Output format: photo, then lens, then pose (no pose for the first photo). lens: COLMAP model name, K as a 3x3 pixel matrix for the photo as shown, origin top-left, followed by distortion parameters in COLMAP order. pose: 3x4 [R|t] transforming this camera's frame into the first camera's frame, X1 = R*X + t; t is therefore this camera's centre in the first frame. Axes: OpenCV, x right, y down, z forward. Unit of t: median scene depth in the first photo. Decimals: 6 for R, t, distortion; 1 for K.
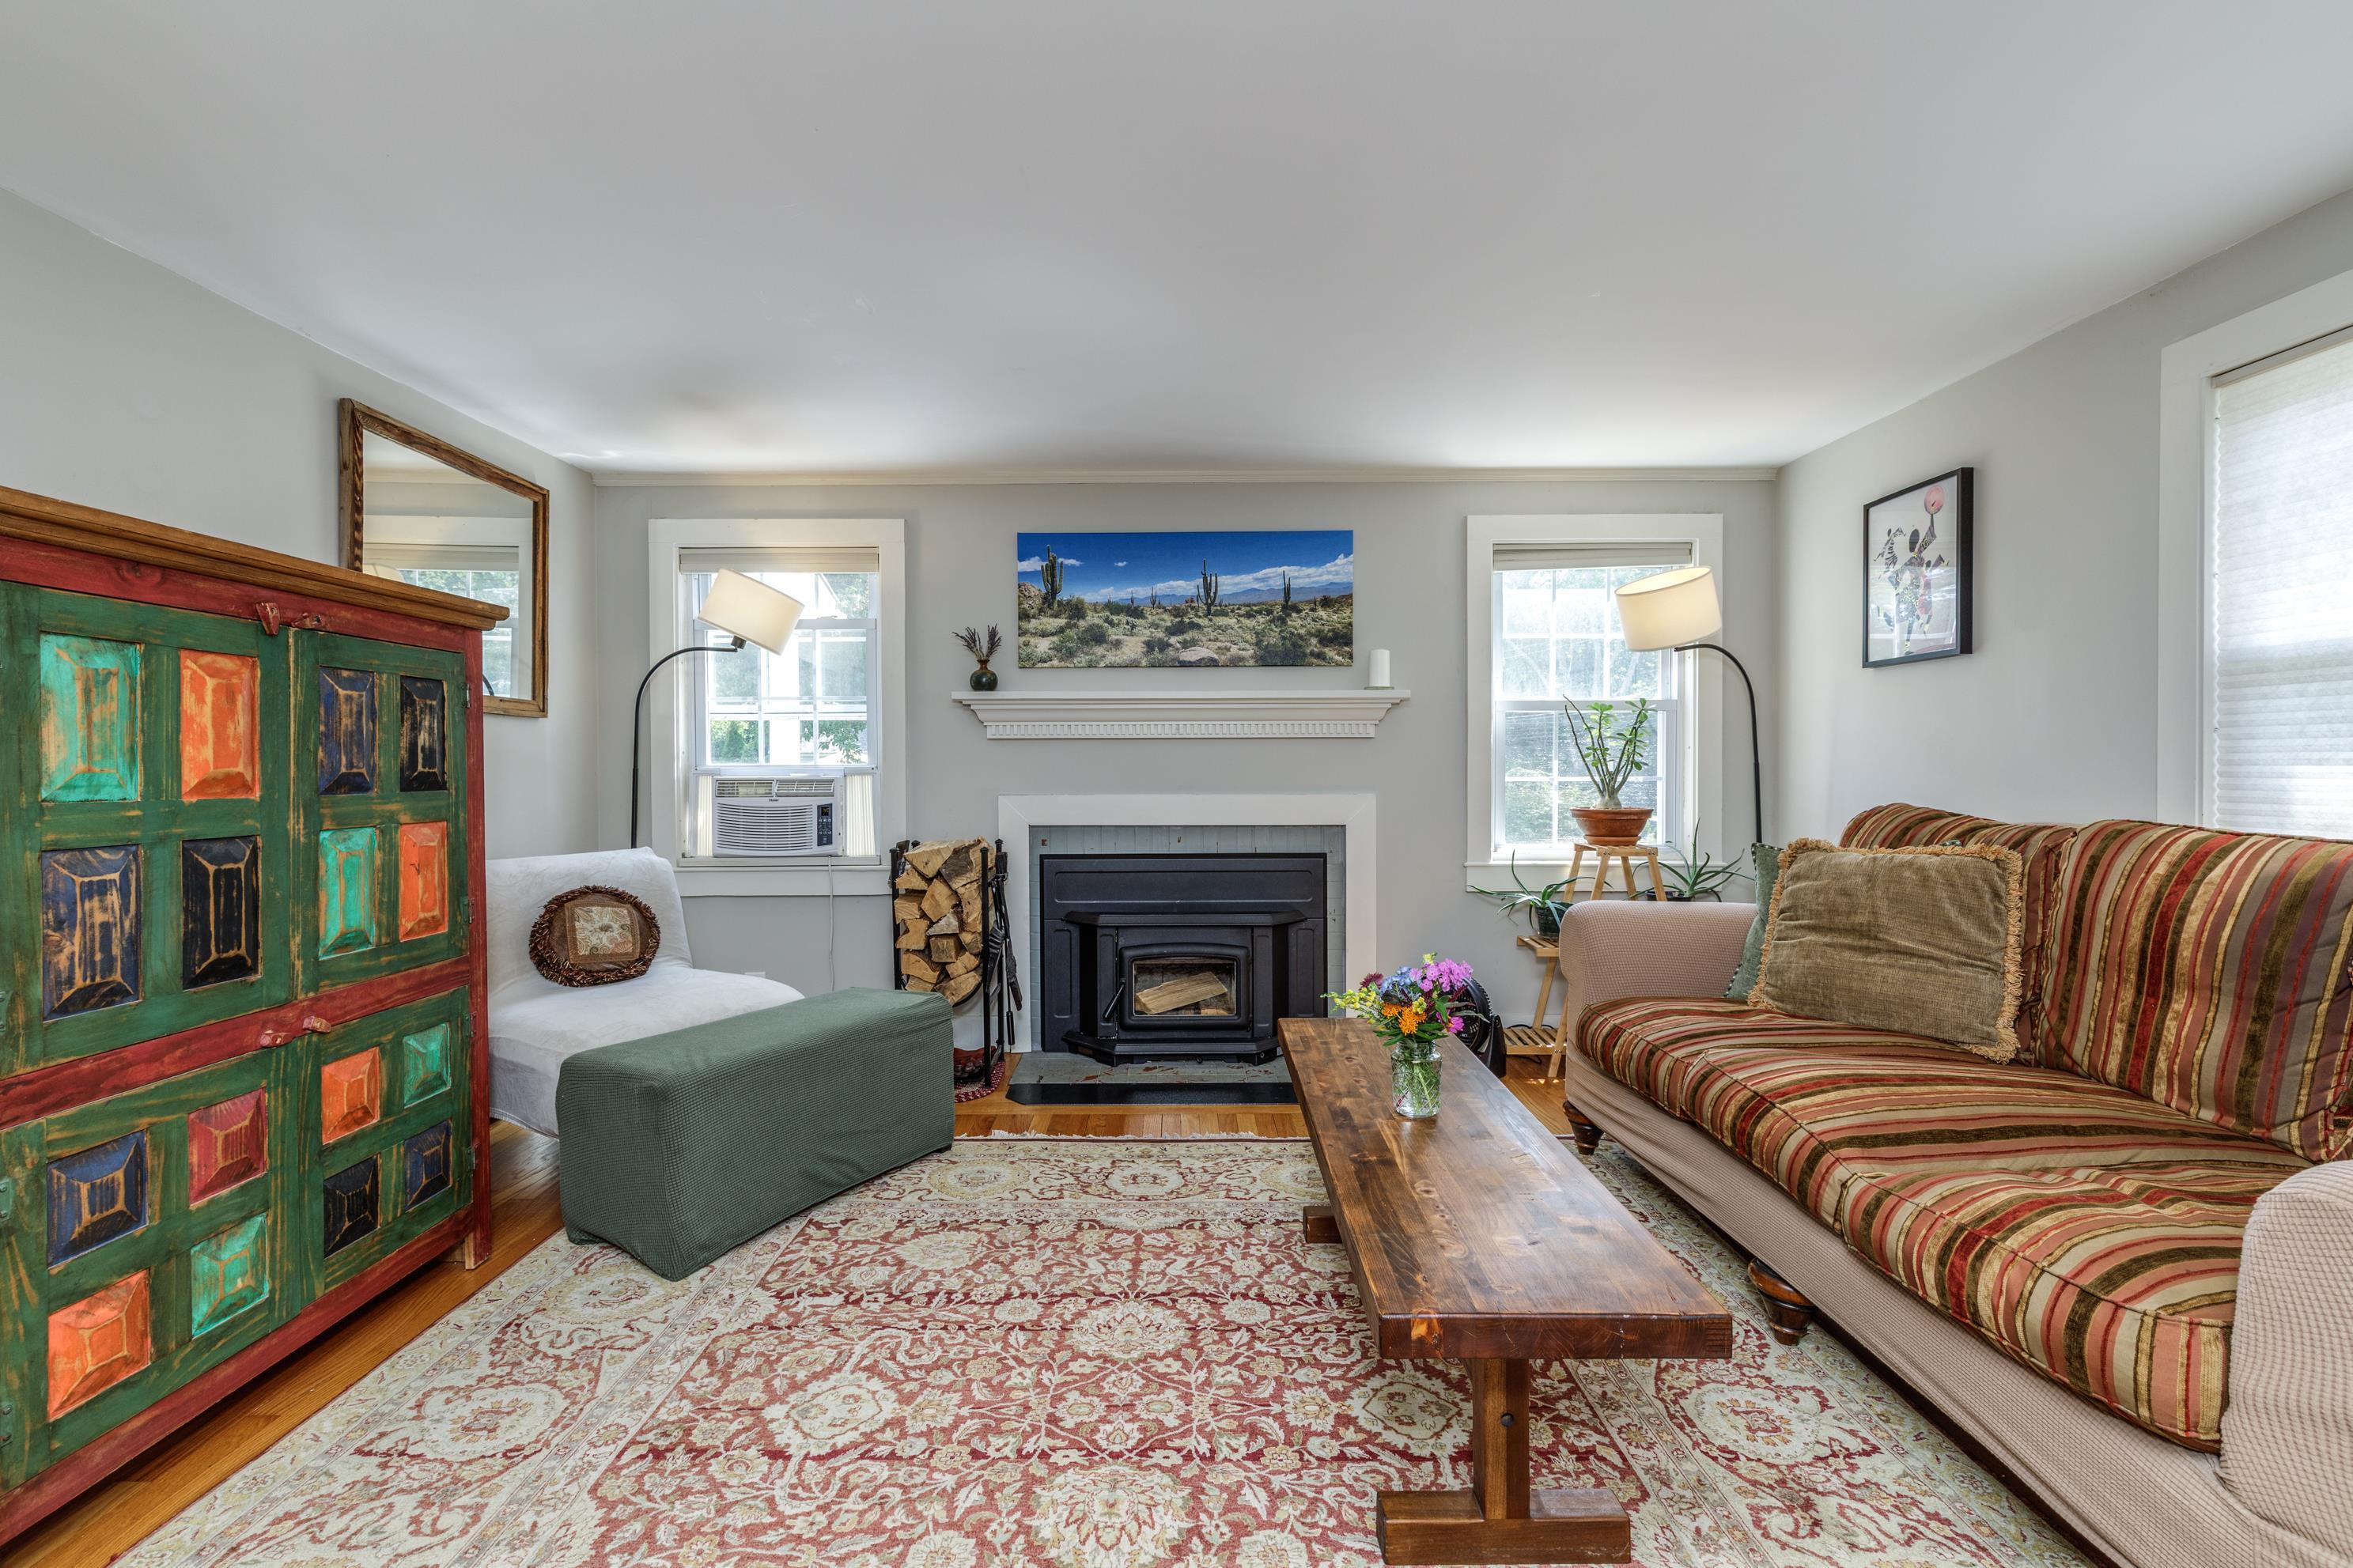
lens RADIAL K [[1101.3, 0, 1184.7], [0, 1101.3, 780.3], [0, 0, 1]] dist [0.003031, -0.000437]
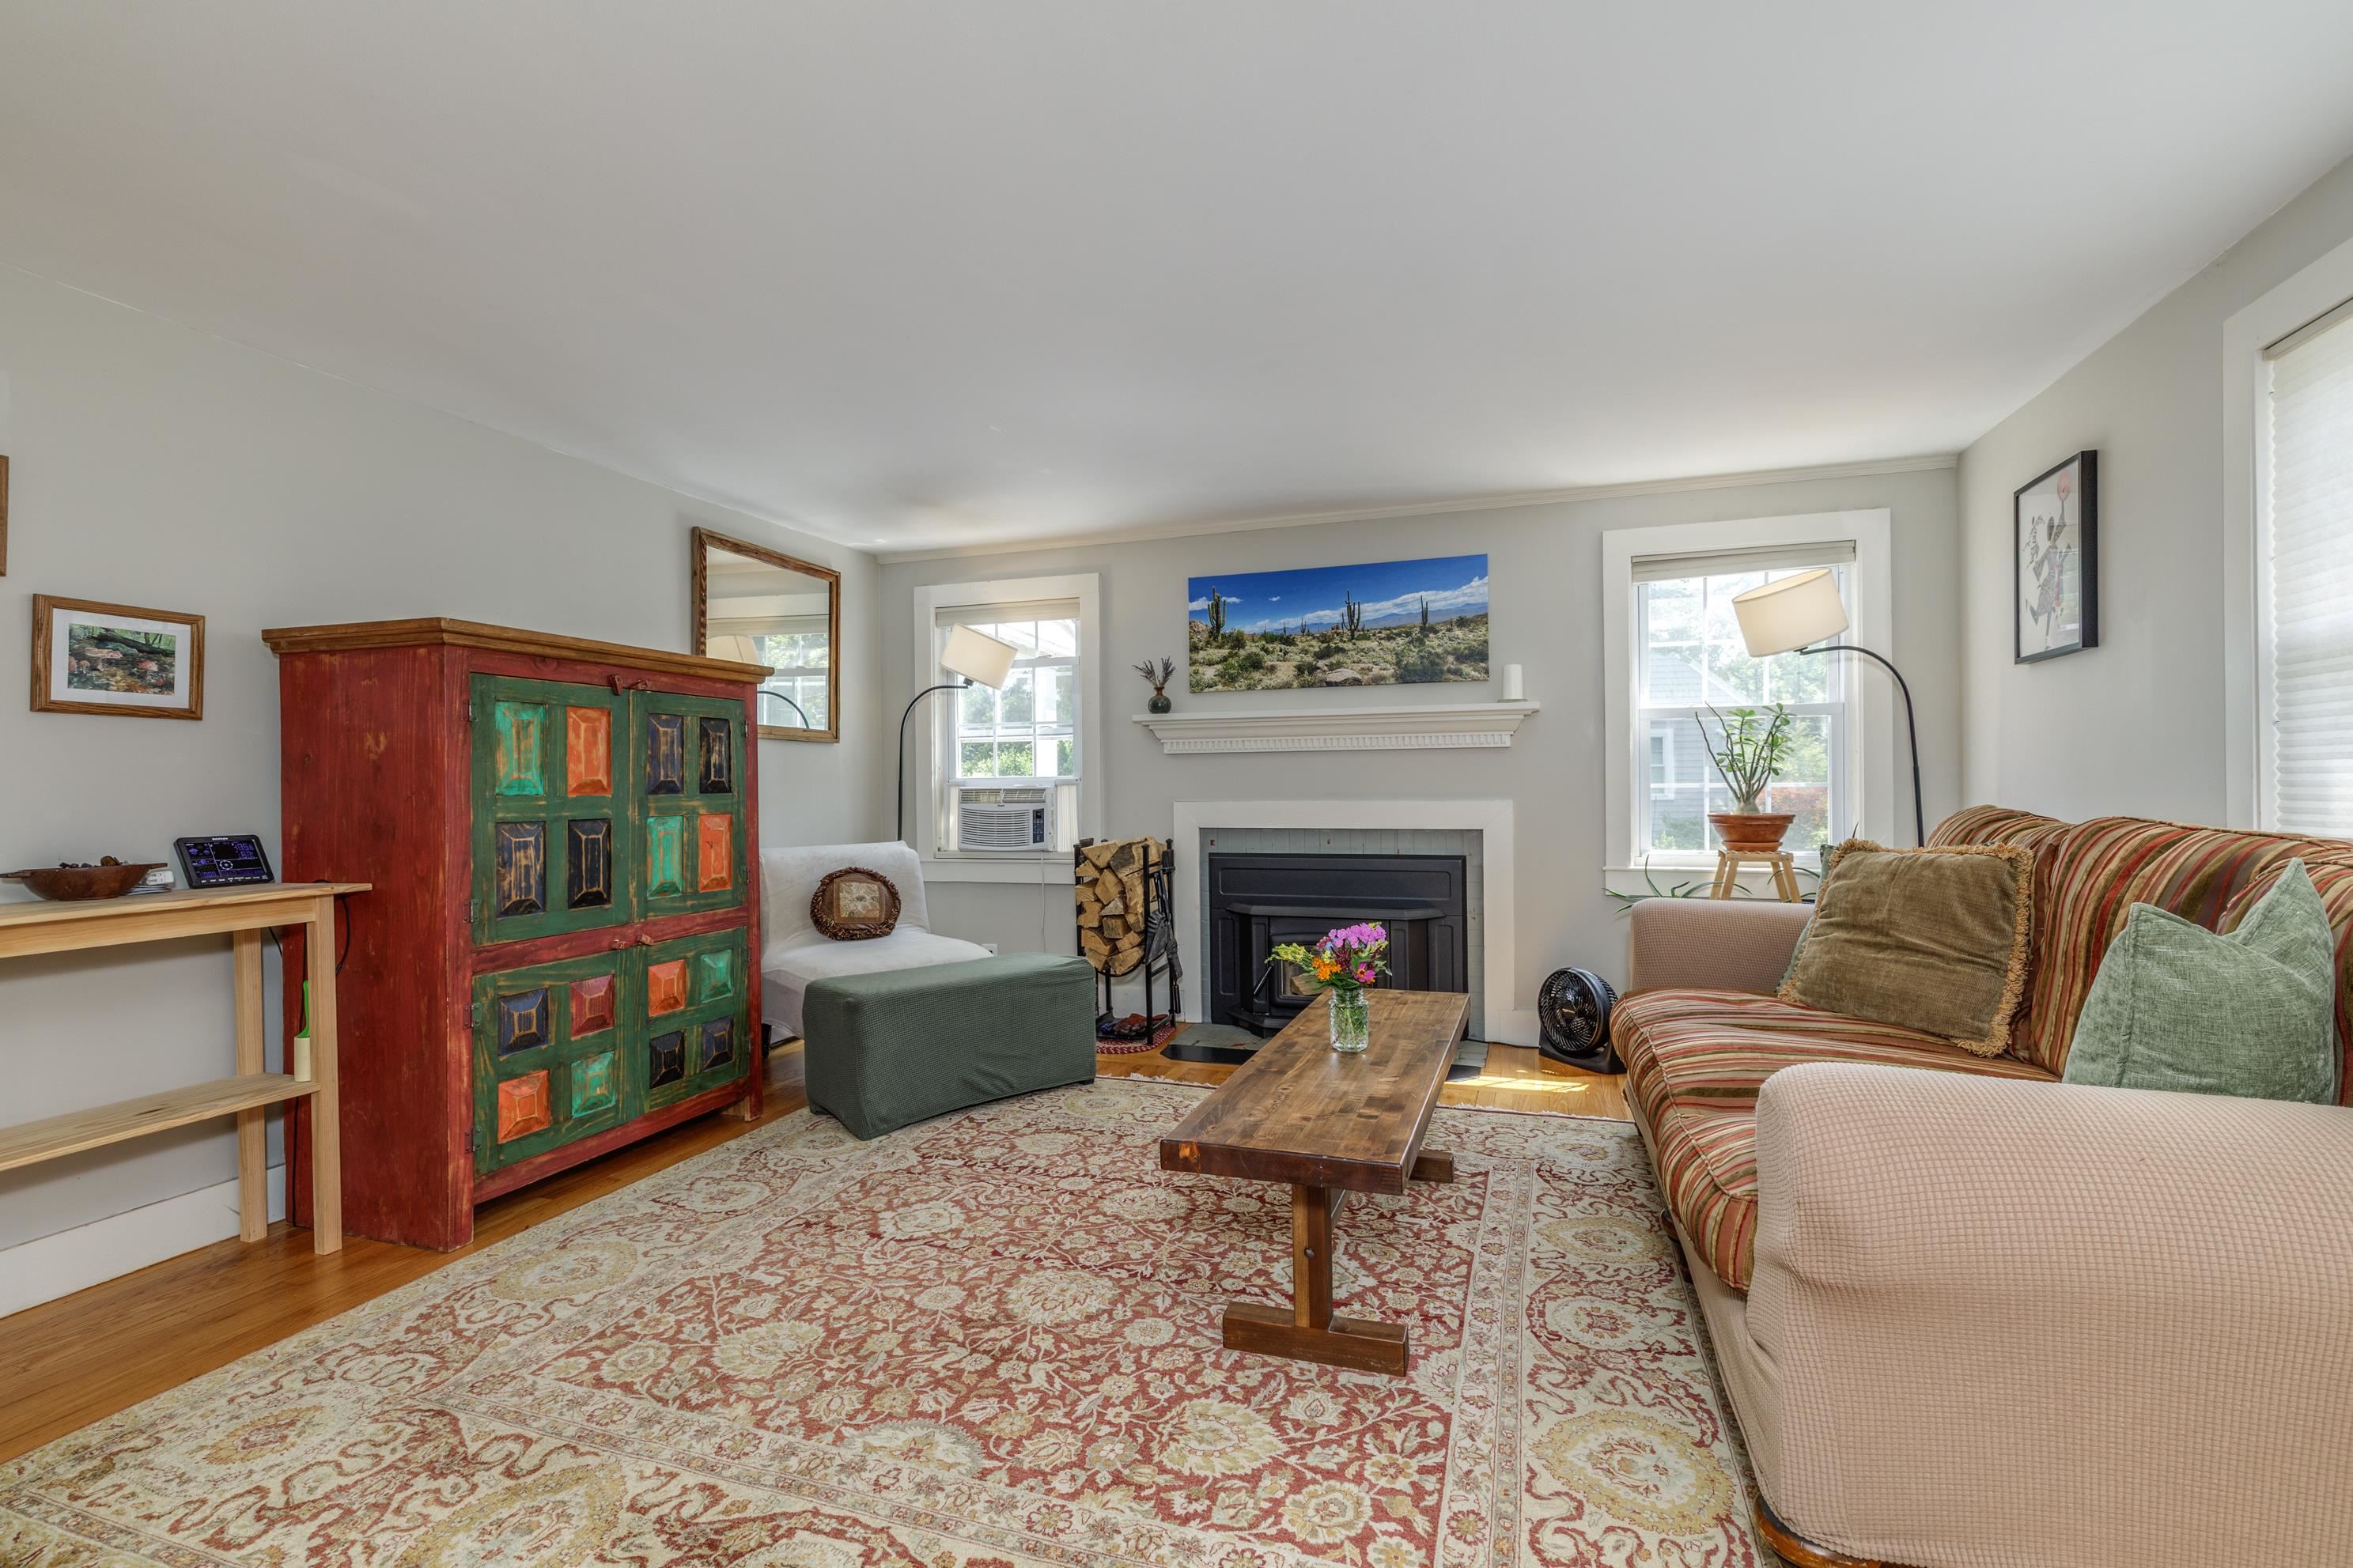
lens RADIAL K [[1098.8, 0, 1144.7], [0, 1098.8, 786.6], [0, 0, 1]] dist [0.003044, 0.000481]
pose [[0.942826, -0.005333, -0.333242, 0.290129], [0.002222, 0.999950, -0.009718, 0.013202], [0.333277, 0.008422, 0.942791, -0.174481]]
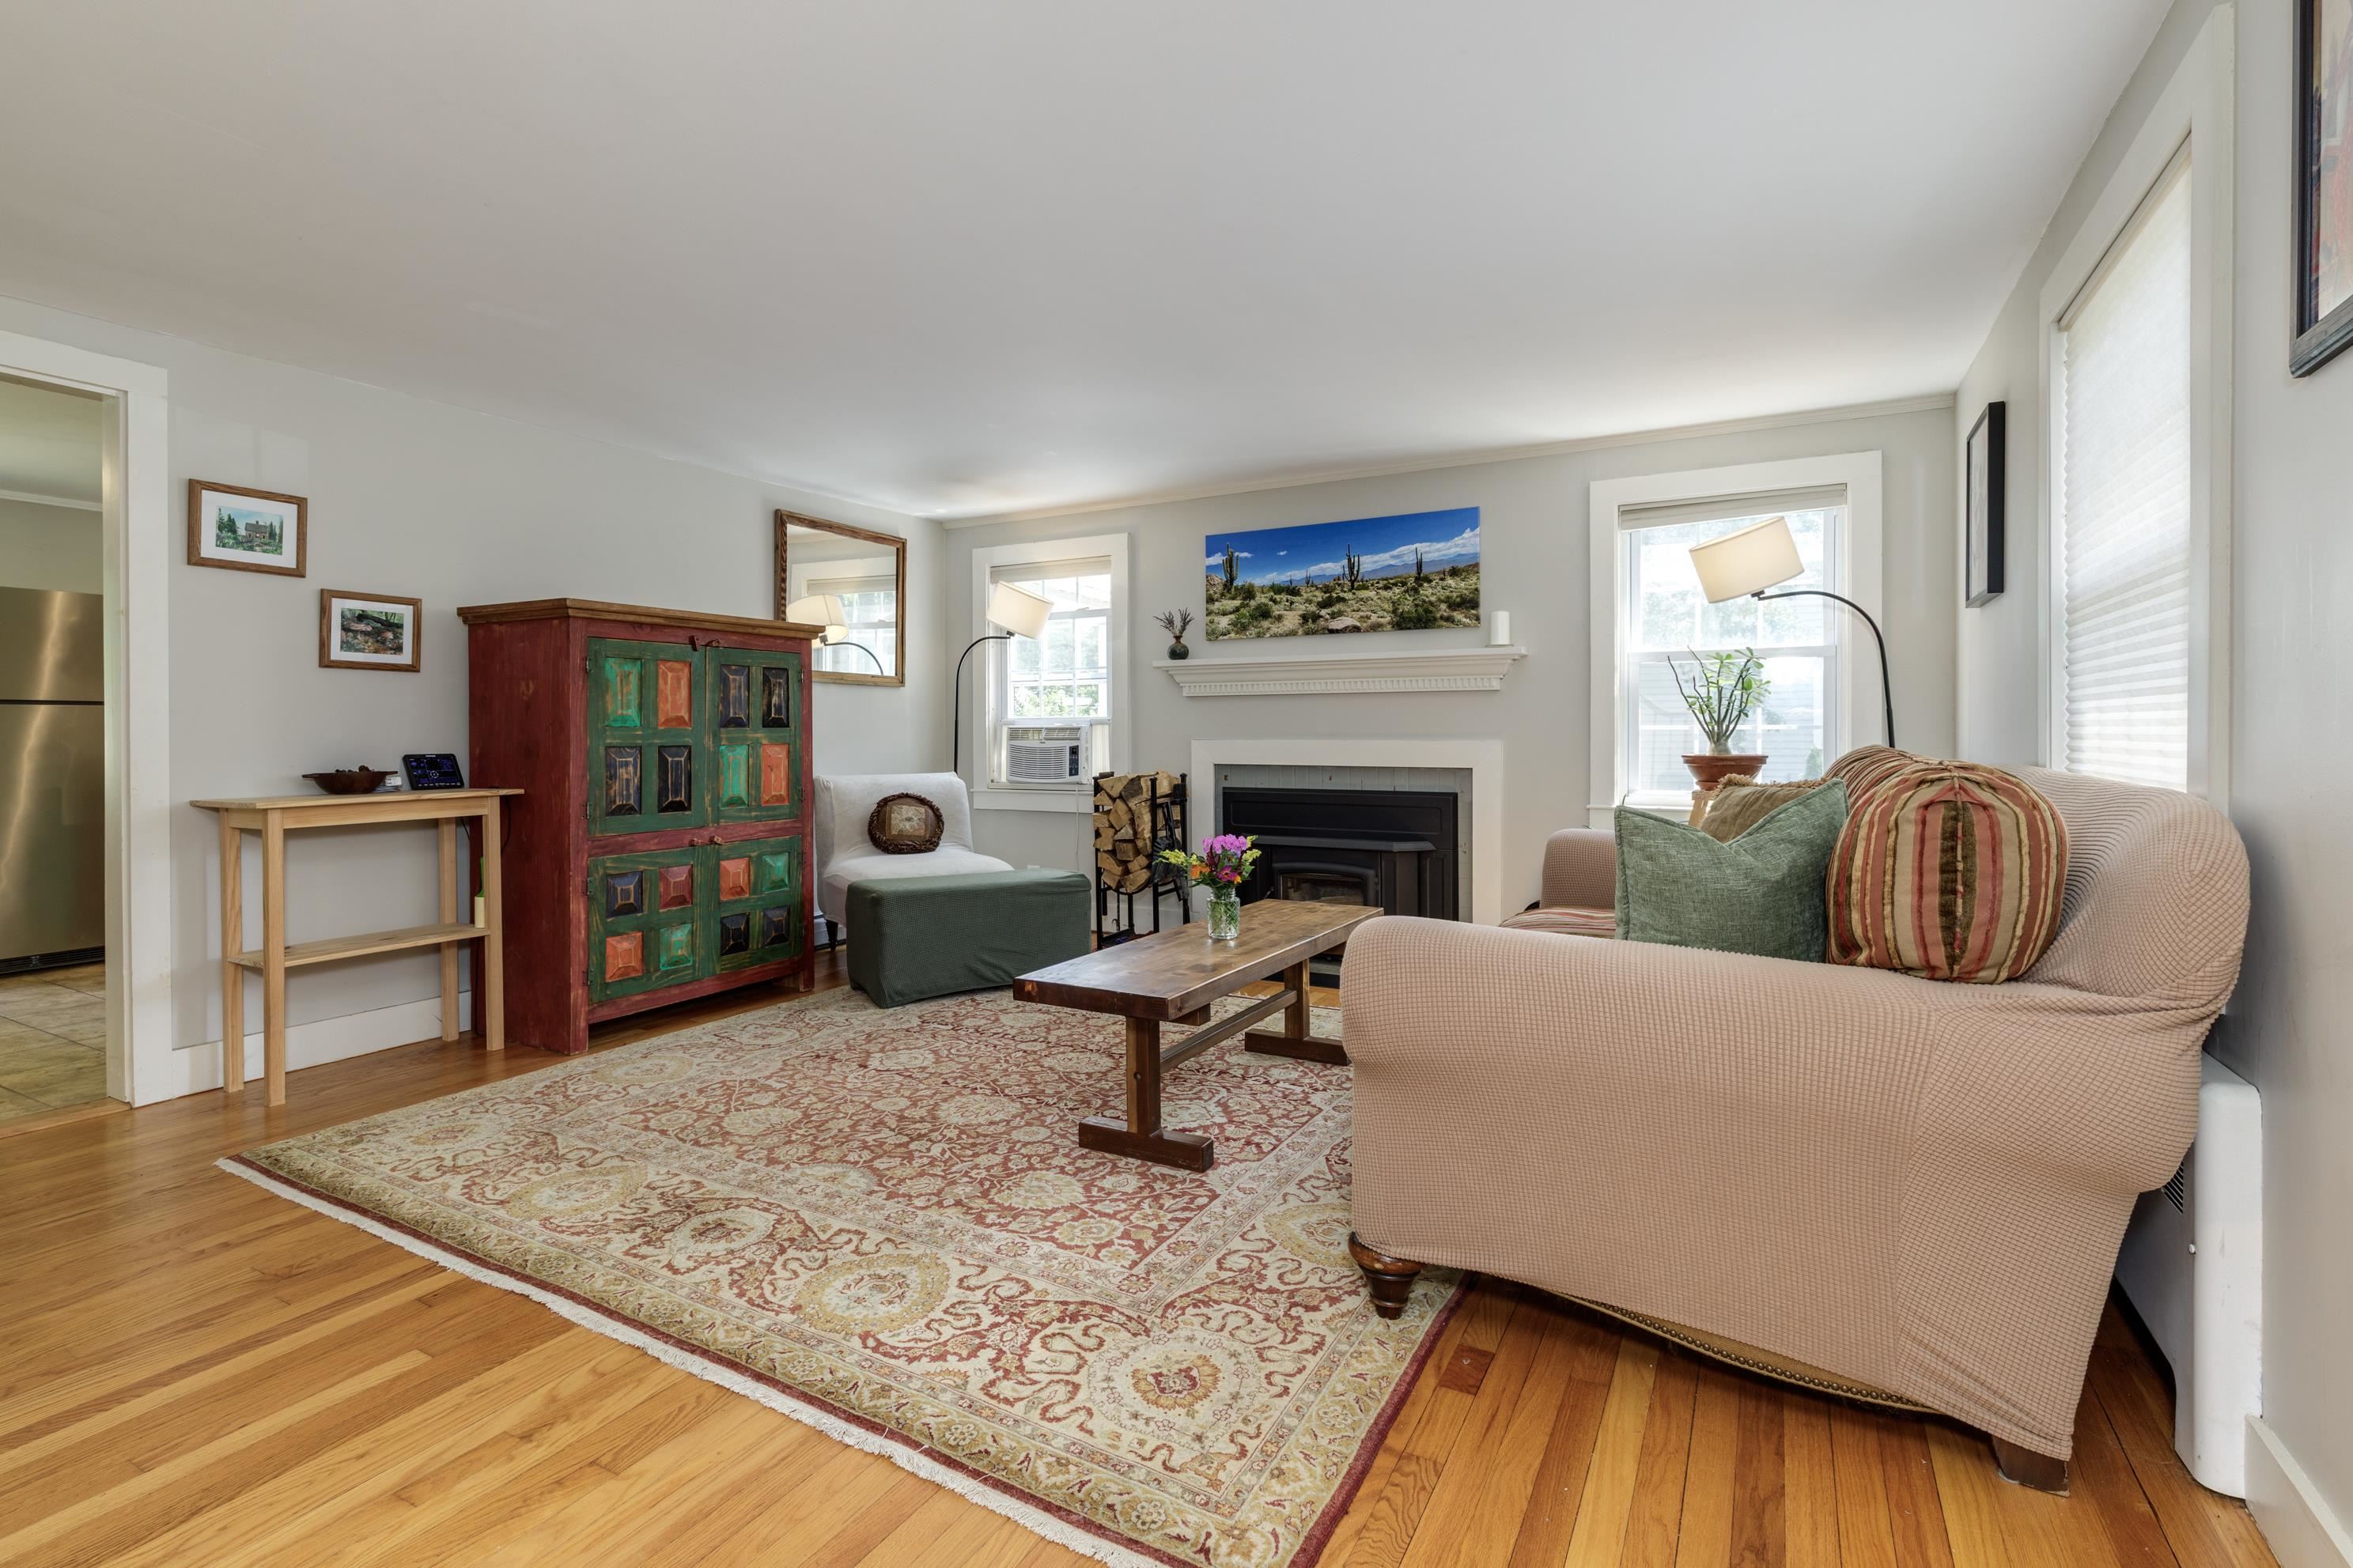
lens RADIAL K [[1134.6, 0, 1057.6], [0, 1134.6, 737.3], [0, 0, 1]] dist [0.005673, -0.000305]
pose [[0.851164, 0.003545, -0.524888, 0.594955], [-0.006360, 0.999973, -0.003560, 0.024214], [0.524861, 0.006368, 0.851164, -0.321072]]
